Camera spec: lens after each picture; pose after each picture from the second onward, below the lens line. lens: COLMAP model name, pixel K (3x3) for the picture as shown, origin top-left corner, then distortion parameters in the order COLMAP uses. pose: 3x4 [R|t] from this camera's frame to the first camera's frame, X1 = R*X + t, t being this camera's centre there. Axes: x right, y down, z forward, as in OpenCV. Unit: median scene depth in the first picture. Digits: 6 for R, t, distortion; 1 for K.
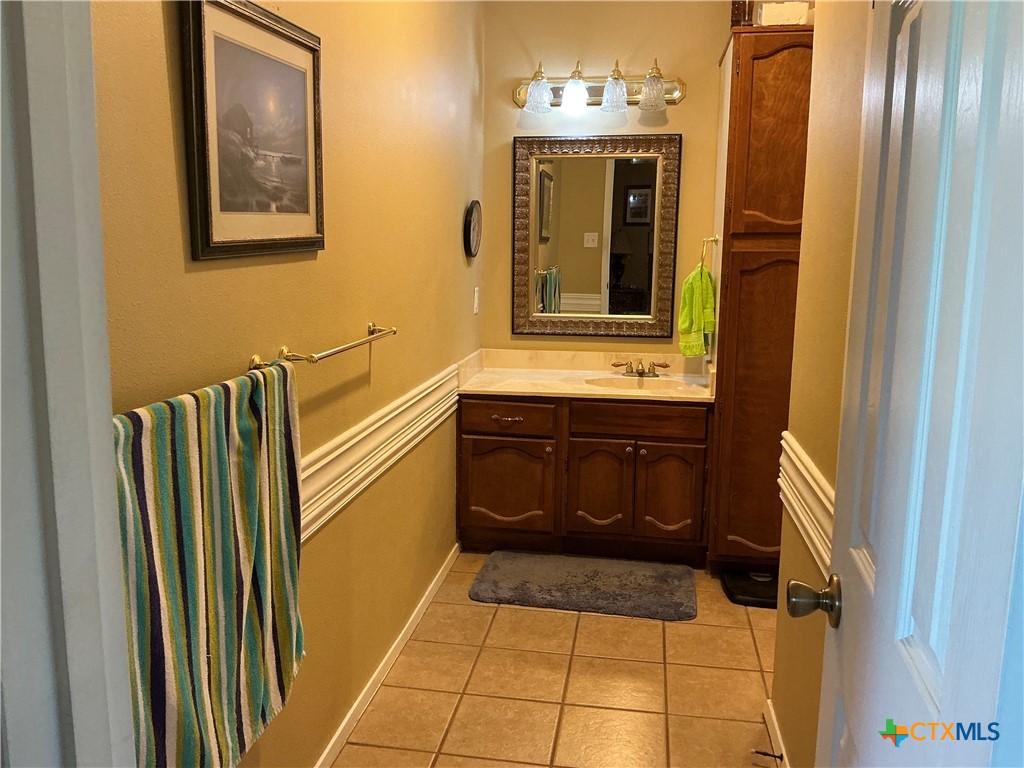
lens RADIAL K [[848.0, 0, 512.0], [0, 848.0, 384.0], [0, 0, 1]] dist [0.148269, -0.302338]
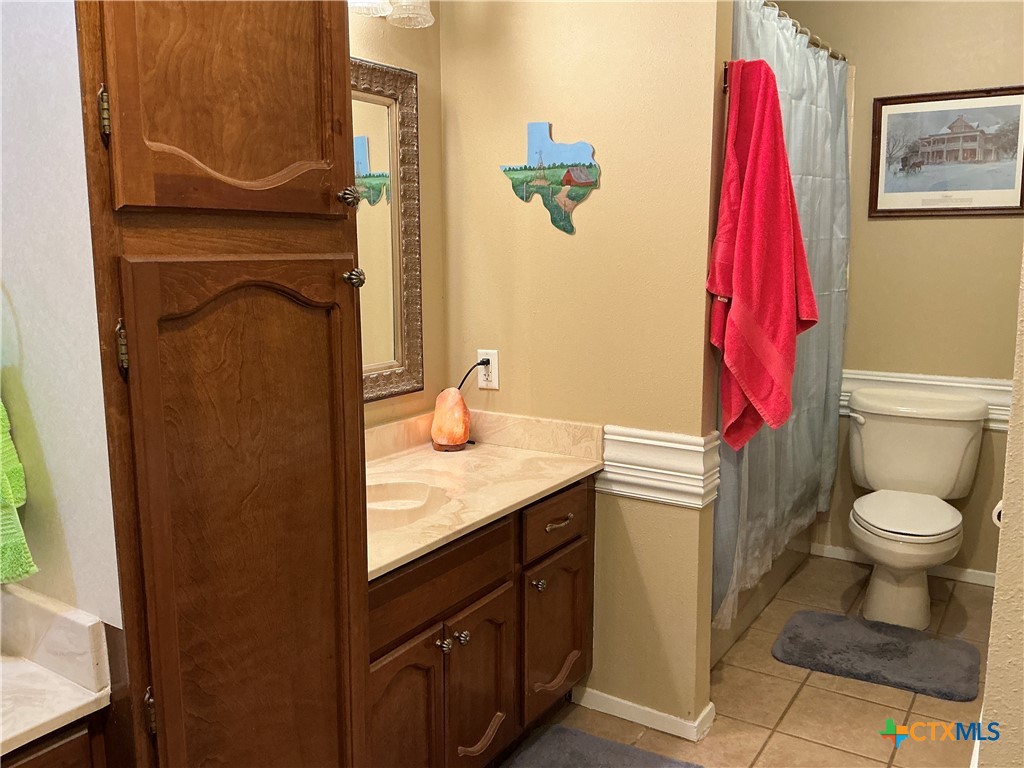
lens RADIAL K [[848.0, 0, 512.0], [0, 848.0, 384.0], [0, 0, 1]] dist [0.148269, -0.302338]
pose [[0.397542, -0.155848, 0.904252, 0.012618], [0.153759, 0.982851, 0.101797, -0.146050], [-0.904609, 0.098568, 0.414688, 0.895212]]
